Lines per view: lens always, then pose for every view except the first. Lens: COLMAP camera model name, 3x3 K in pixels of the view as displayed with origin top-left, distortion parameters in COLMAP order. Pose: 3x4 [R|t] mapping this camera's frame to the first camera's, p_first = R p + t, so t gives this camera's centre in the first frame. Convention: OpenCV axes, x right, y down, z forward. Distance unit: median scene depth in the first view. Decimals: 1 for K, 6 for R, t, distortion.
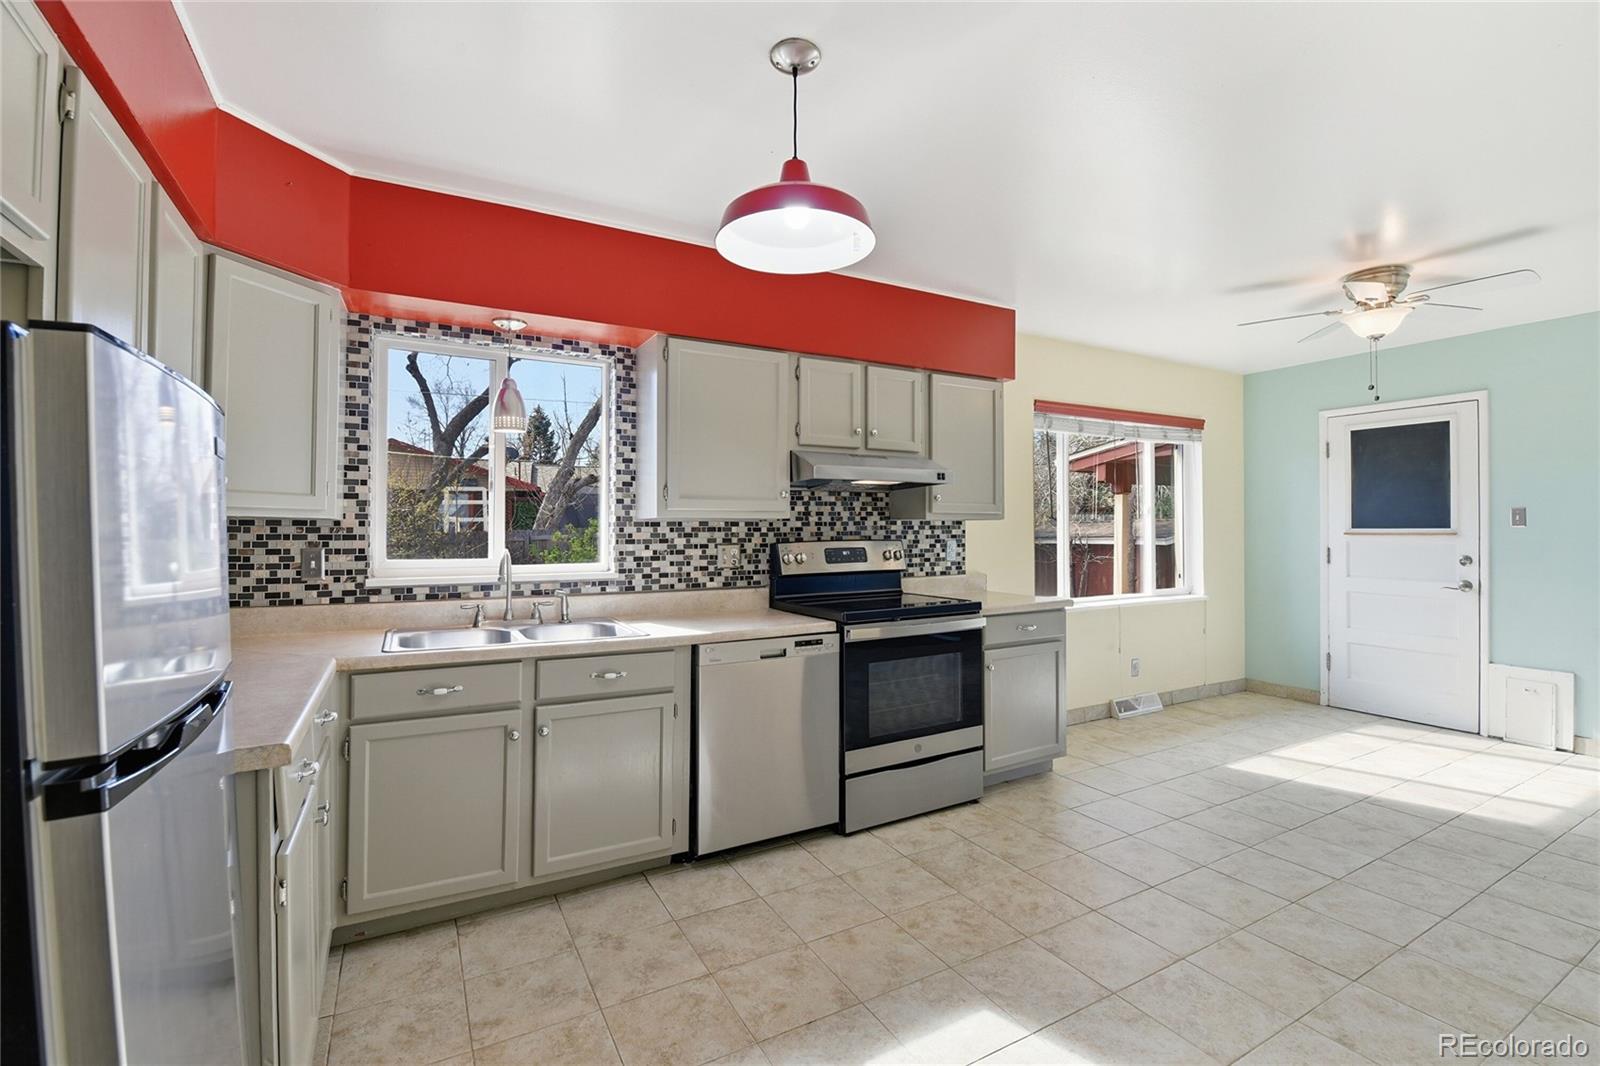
lens RADIAL K [[706.9, 0, 797.8], [0, 706.9, 519.2], [0, 0, 1]] dist [-0.014143, -0.003139]
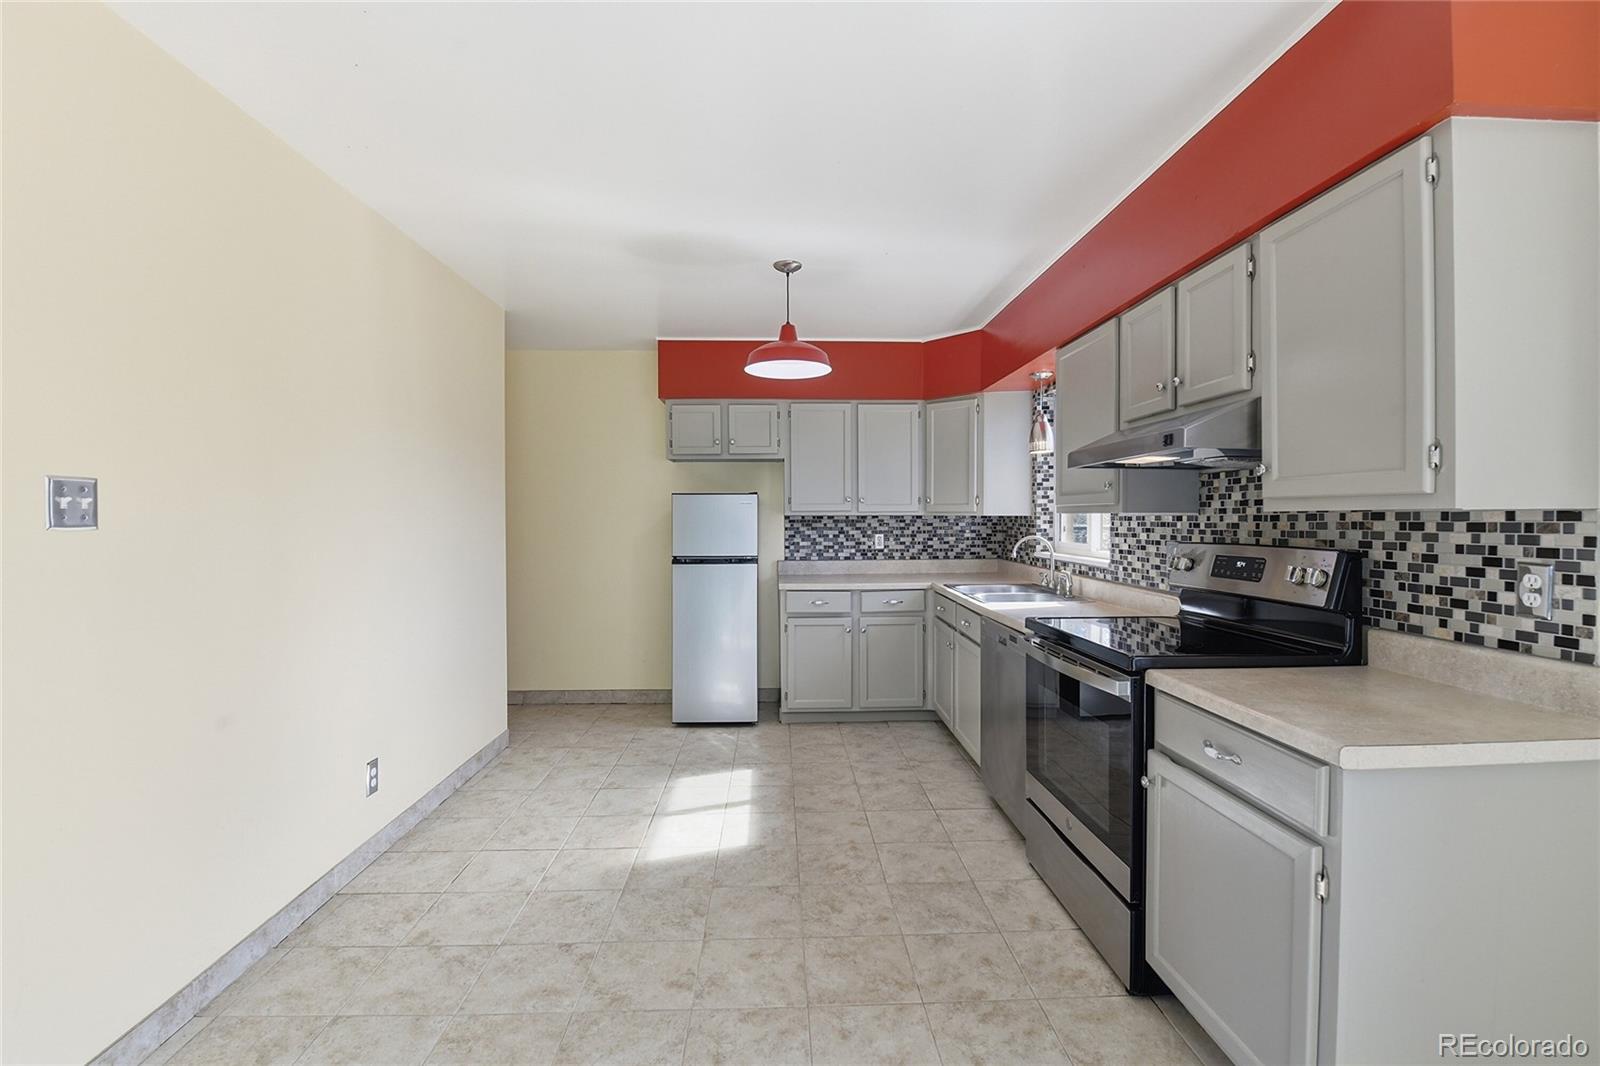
lens RADIAL K [[706.9, 0, 790.4], [0, 706.9, 527.3], [0, 0, 1]] dist [-0.014143, -0.003139]
pose [[-0.464508, 0.014335, -0.885453, 0.872606], [0.009560, 0.999892, 0.011173, 0.003937], [0.885517, -0.003275, -0.464595, 0.994198]]
